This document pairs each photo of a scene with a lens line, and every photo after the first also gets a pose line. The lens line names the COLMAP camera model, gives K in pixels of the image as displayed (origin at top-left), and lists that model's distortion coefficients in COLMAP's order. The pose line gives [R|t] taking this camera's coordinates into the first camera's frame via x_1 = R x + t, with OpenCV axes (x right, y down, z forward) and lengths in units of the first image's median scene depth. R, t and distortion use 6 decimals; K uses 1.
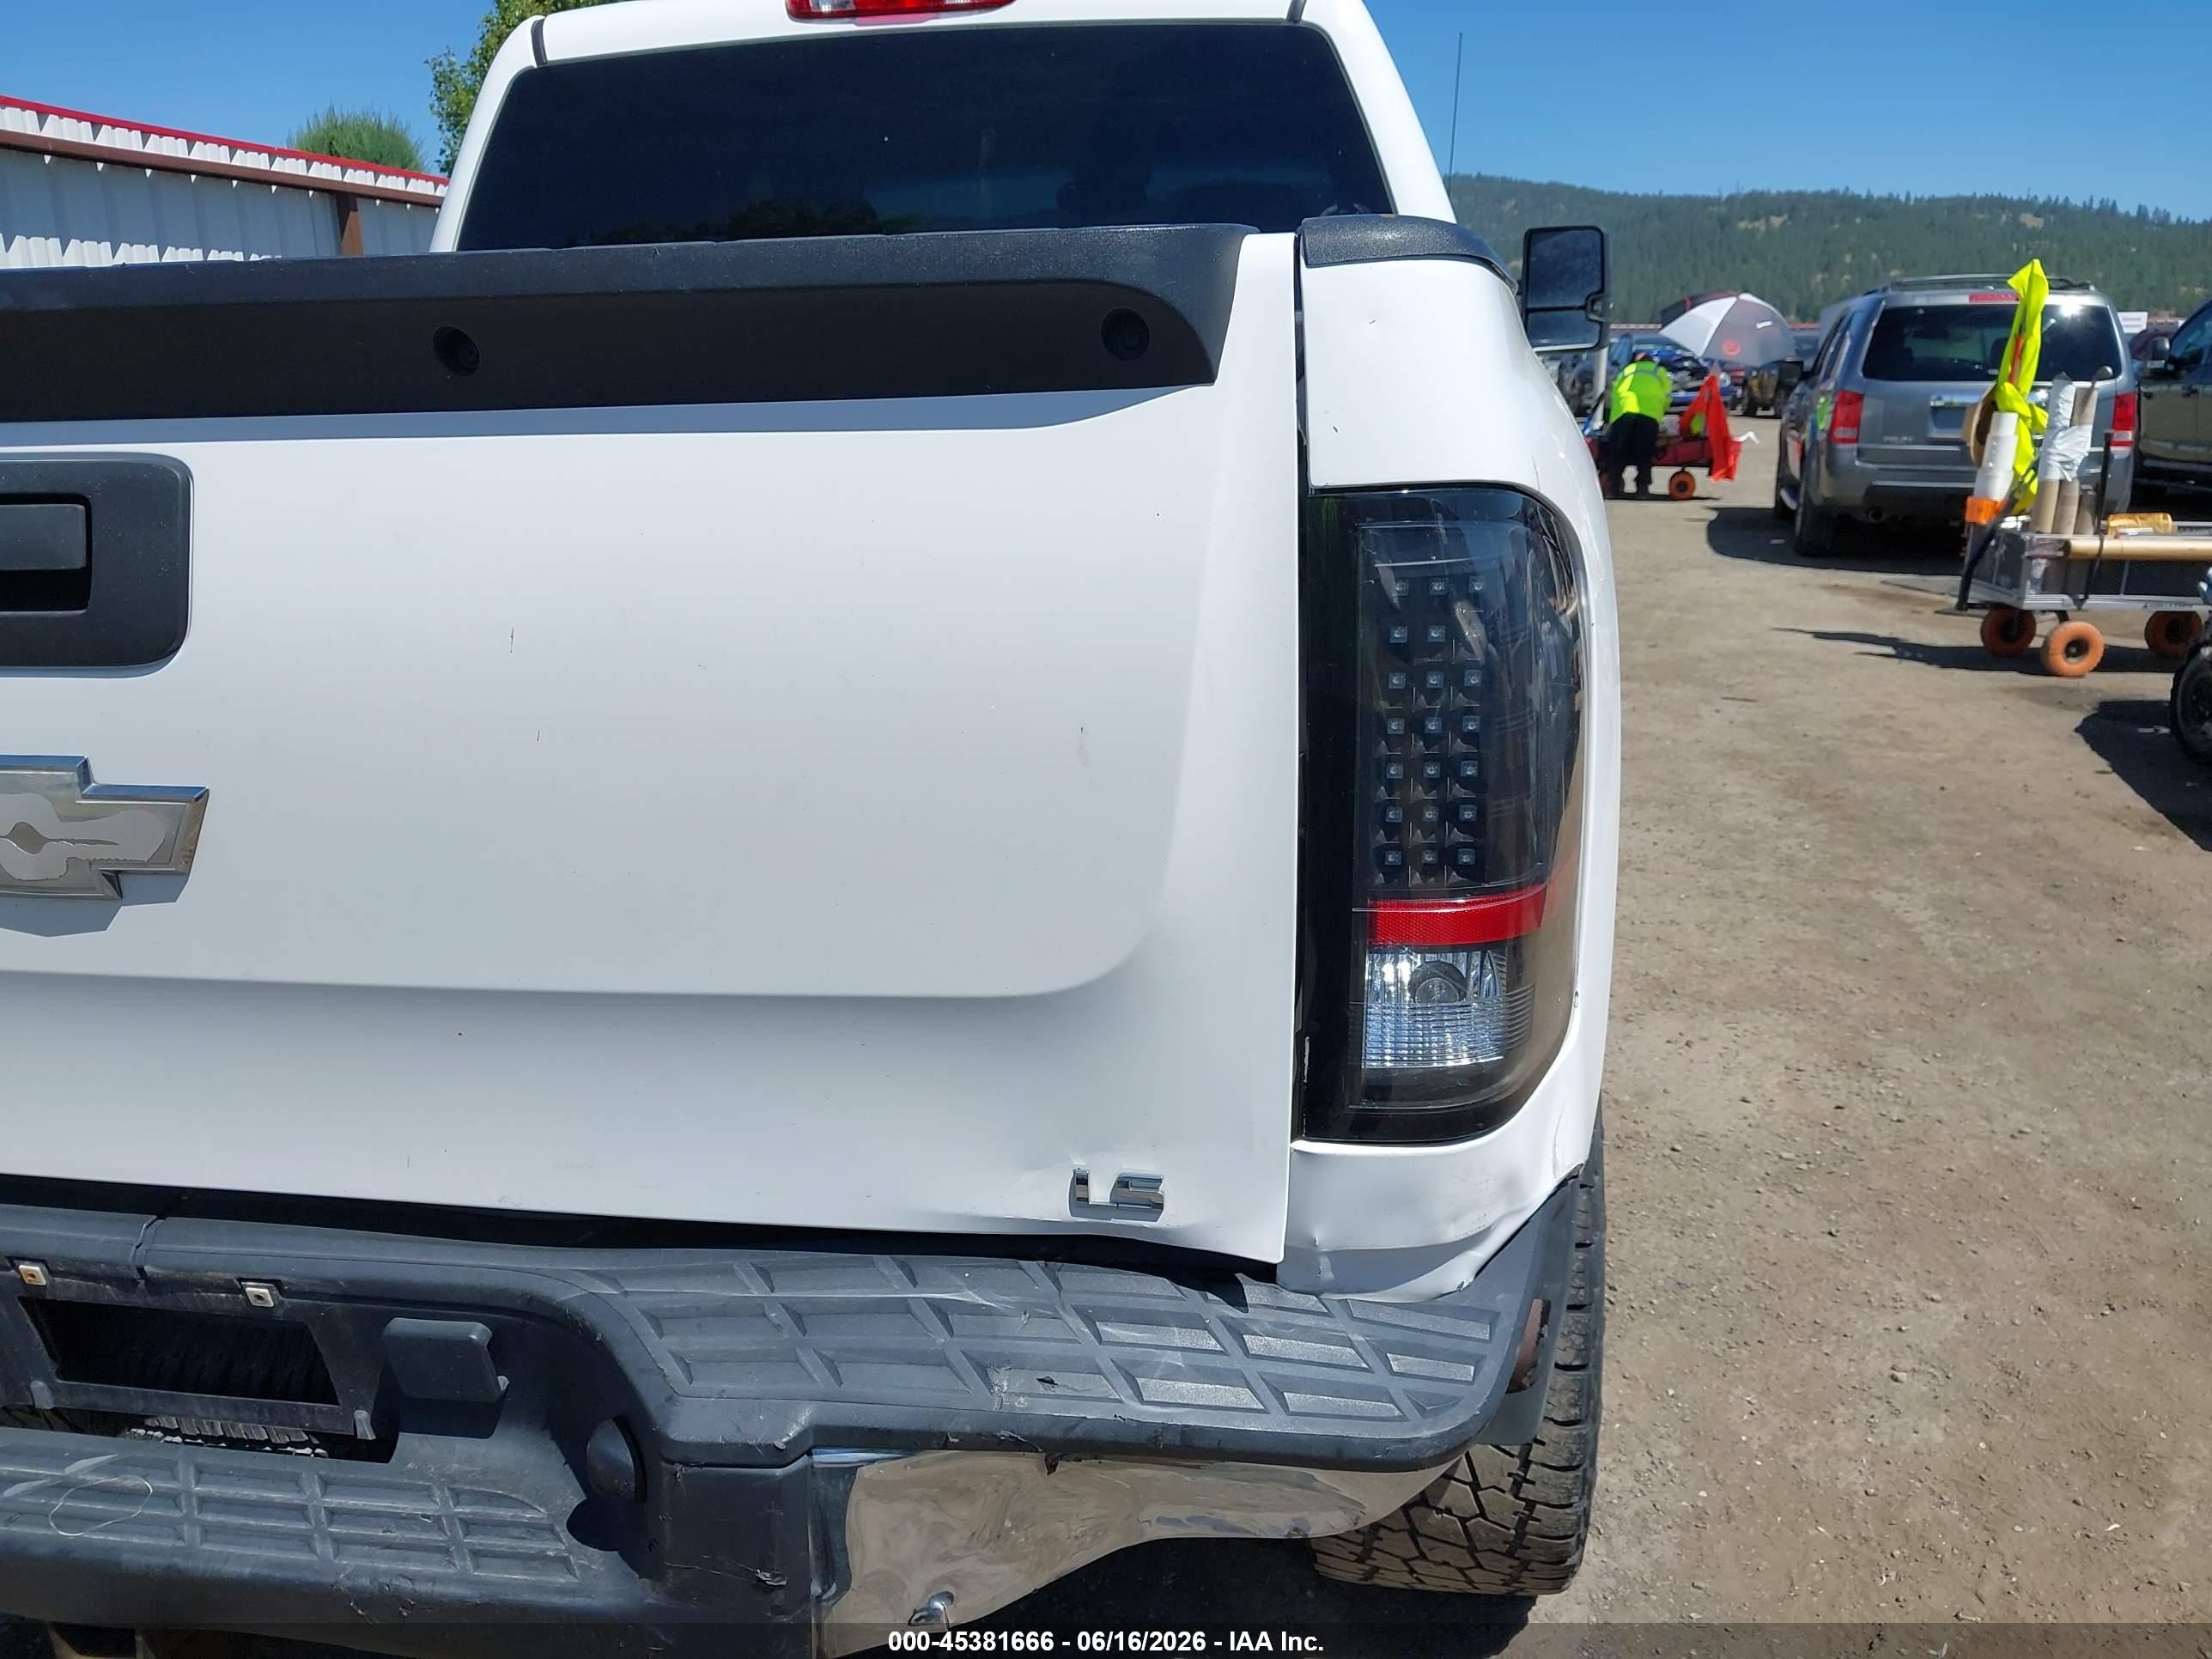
lens RADIAL K [[1750.8, 0, 1086.9], [0, 1750.8, 844.0], [0, 0, 1]] dist [0.029215, -0.039536]
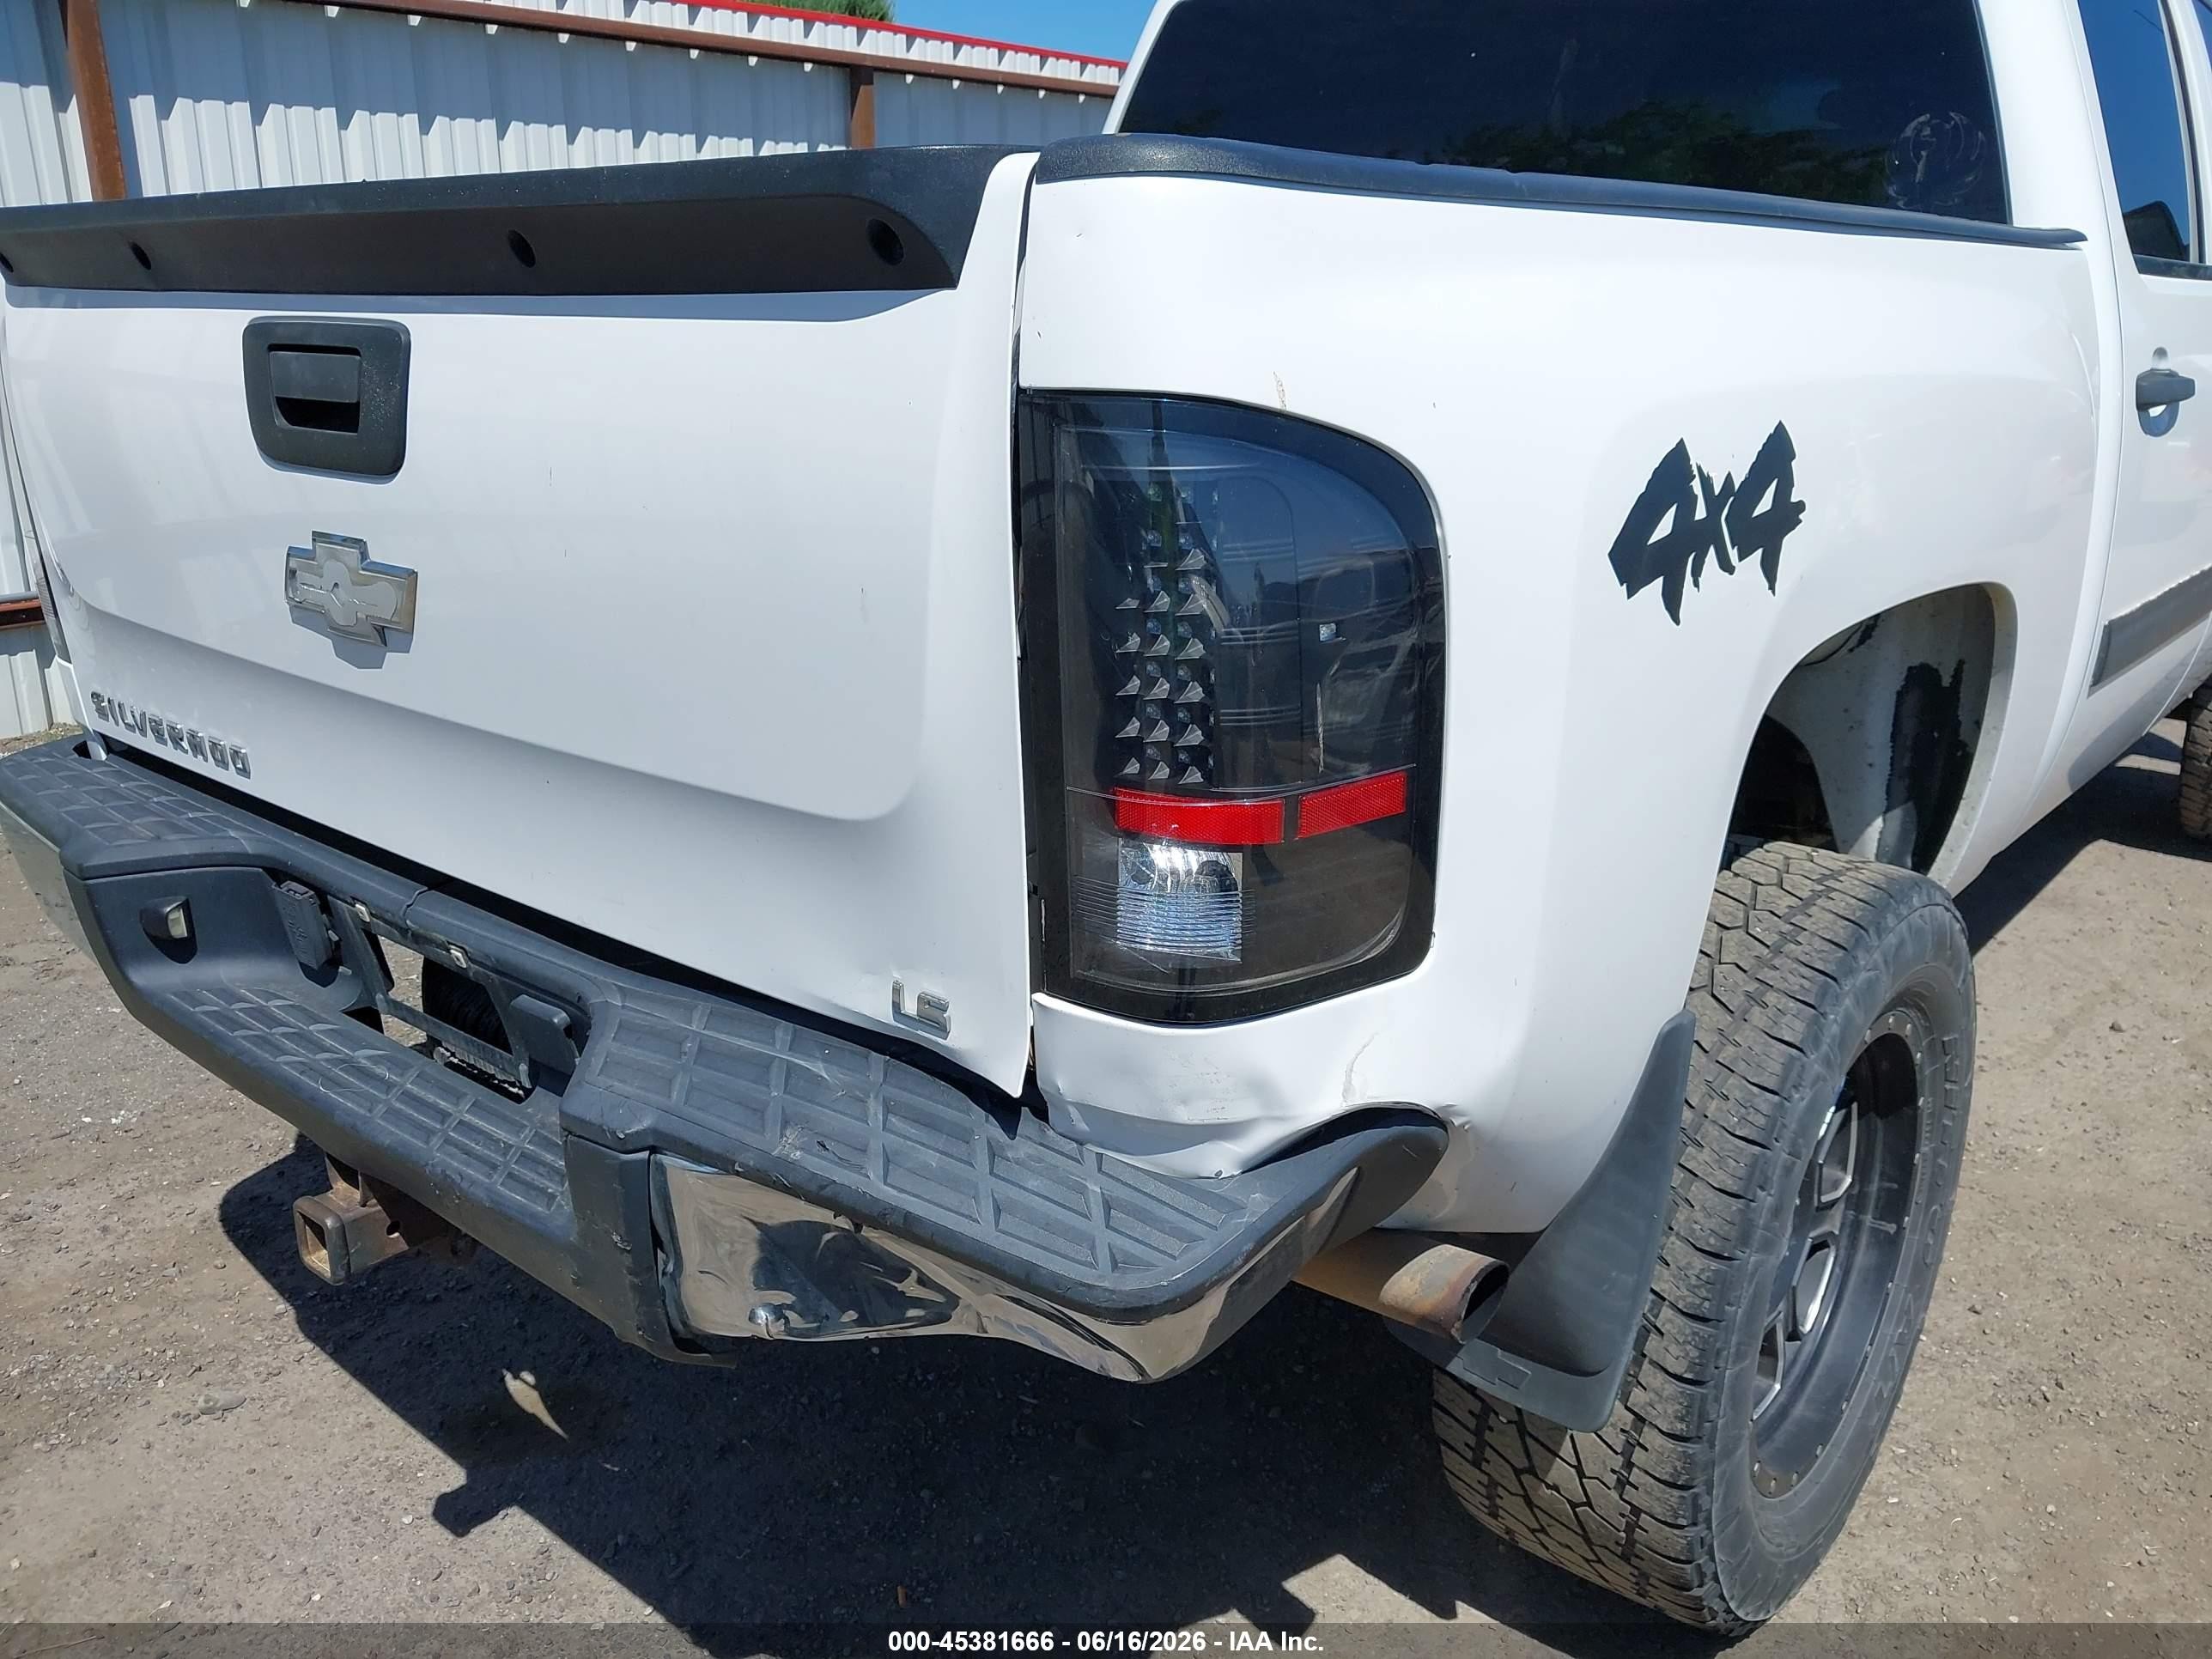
lens RADIAL K [[1750.8, 0, 1113.7], [0, 1750.8, 849.4], [0, 0, 1]] dist [0.029215, -0.039536]
pose [[0.869789, 0.175359, -0.461211, 0.601033], [-0.154732, 0.984504, 0.082517, -0.015108], [0.468535, -0.000408, 0.883445, 0.048719]]
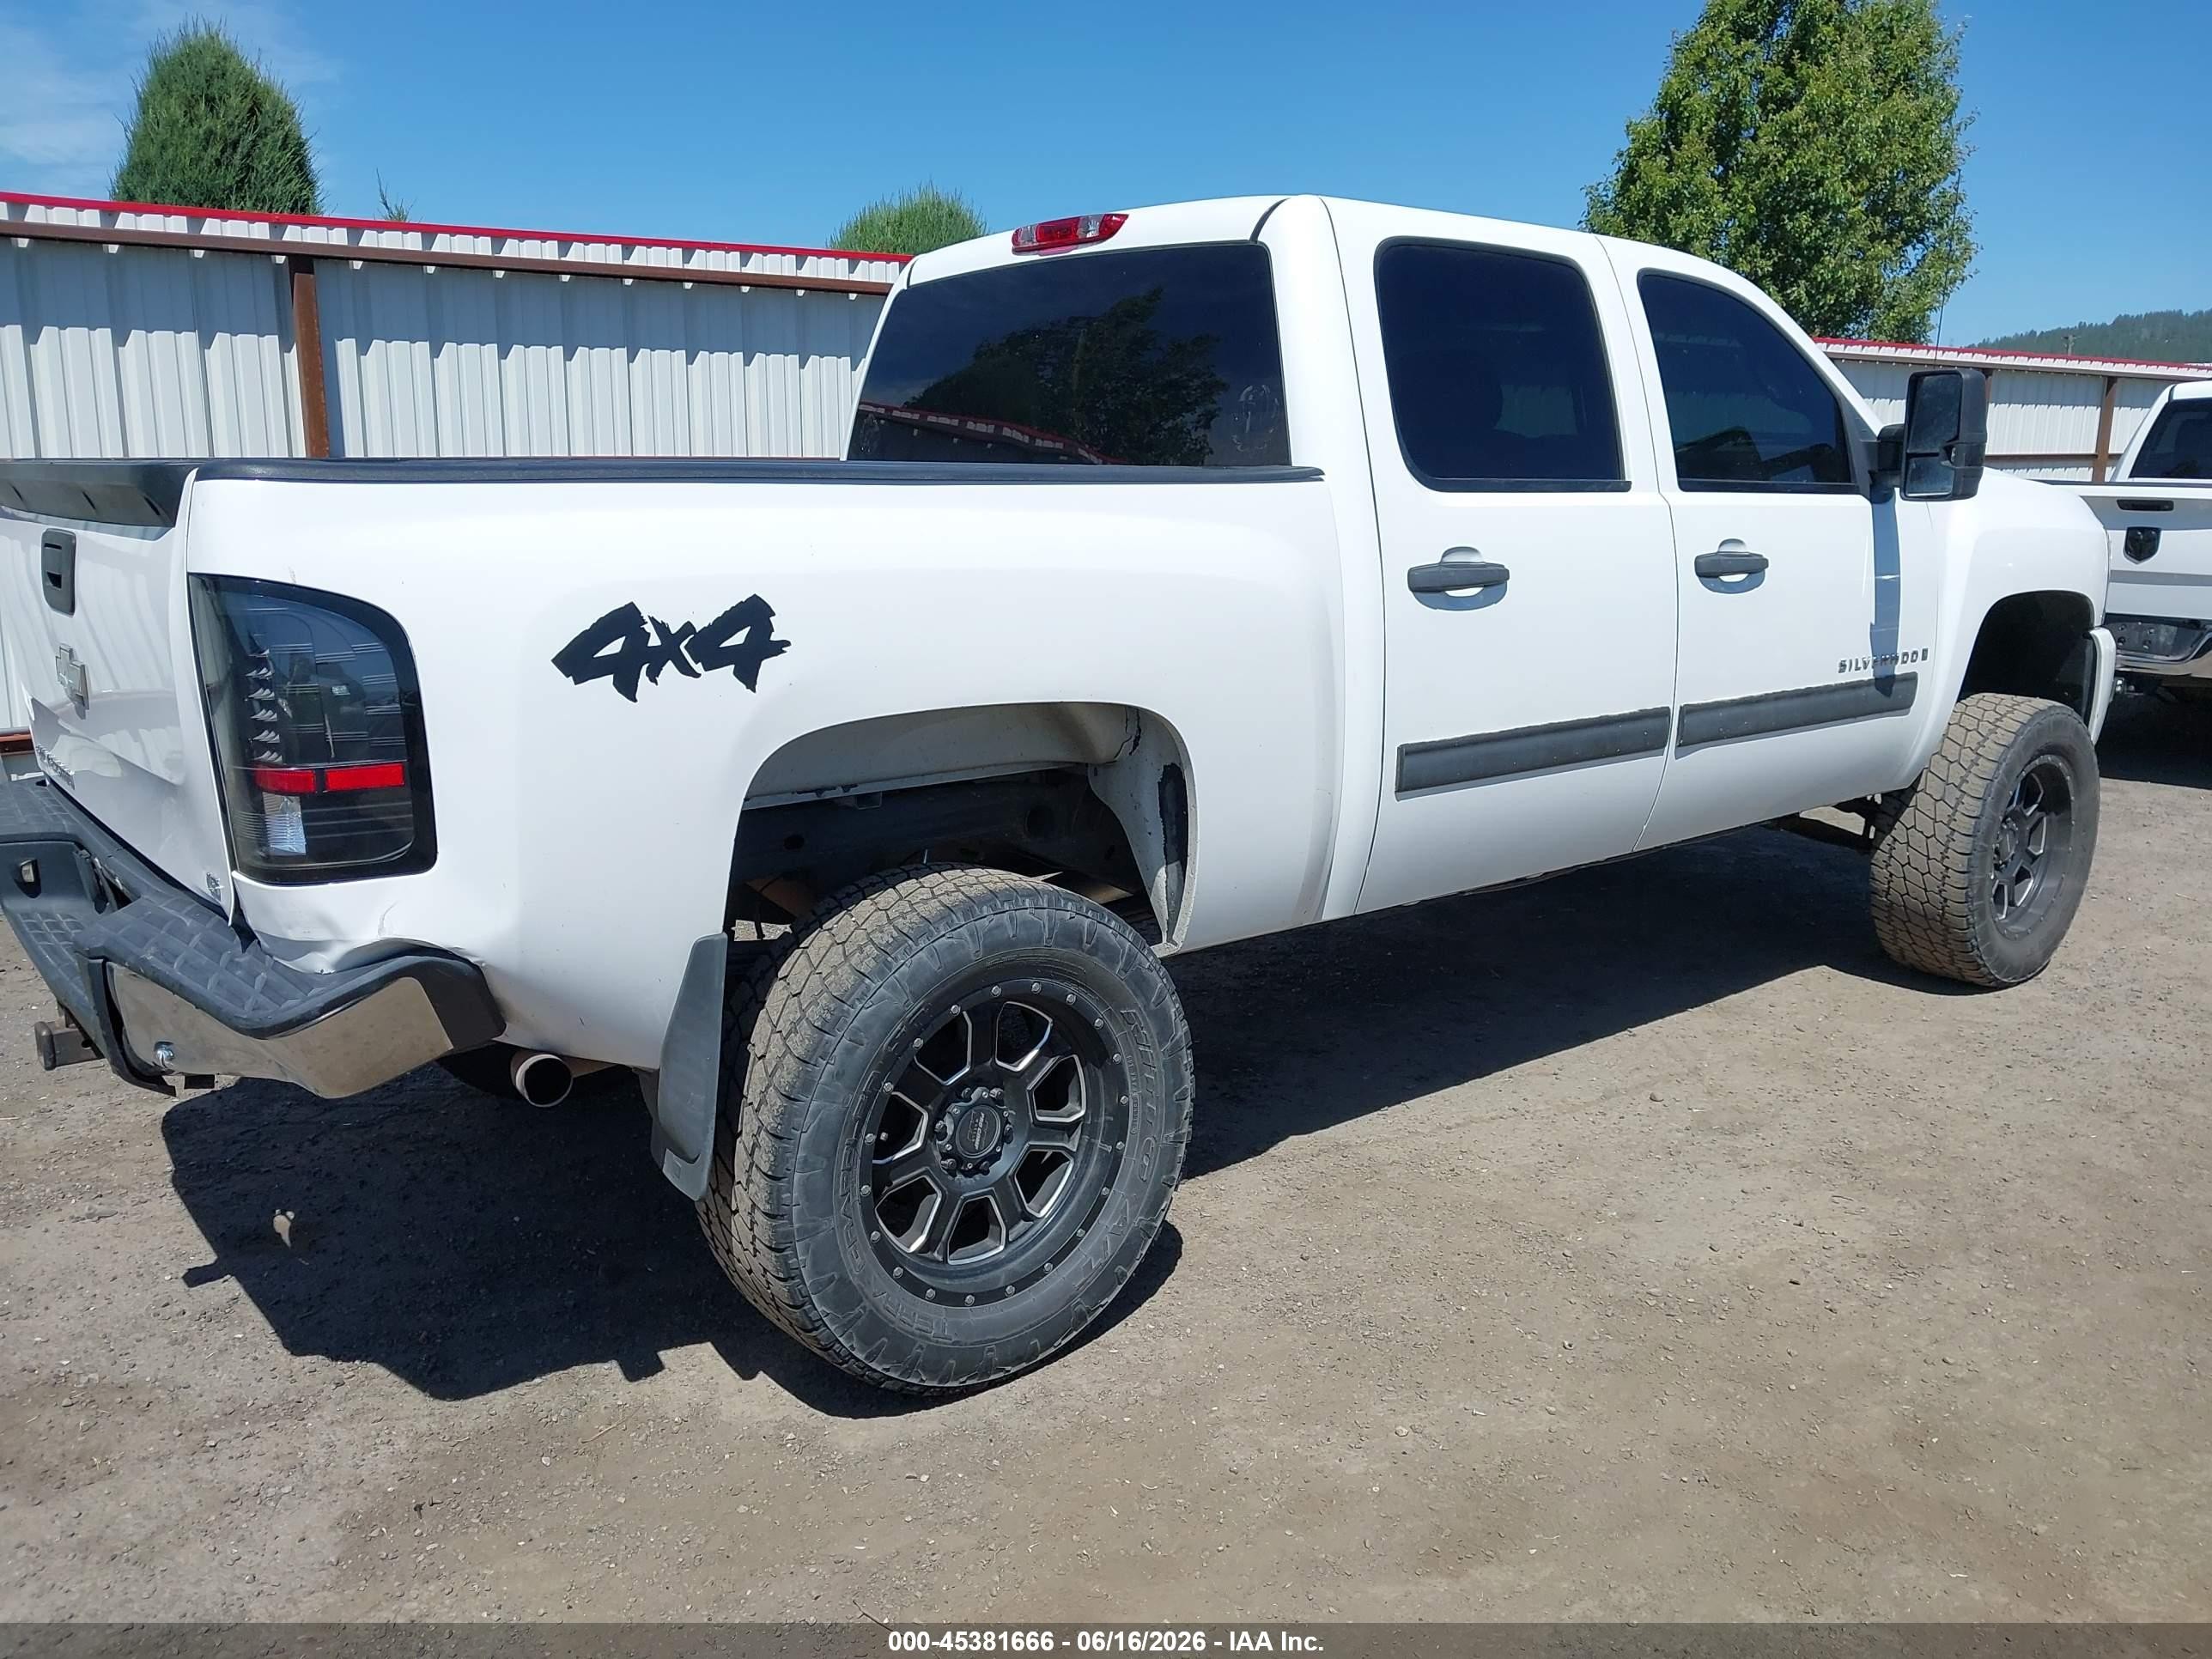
lens RADIAL K [[1750.8, 0, 1119.5], [0, 1750.8, 846.9], [0, 0, 1]] dist [0.029215, -0.039536]
pose [[0.765085, 0.164695, -0.622512, 2.140331], [-0.192734, 0.980989, 0.022660, -0.110990], [0.614409, 0.102643, 0.782282, -0.031547]]
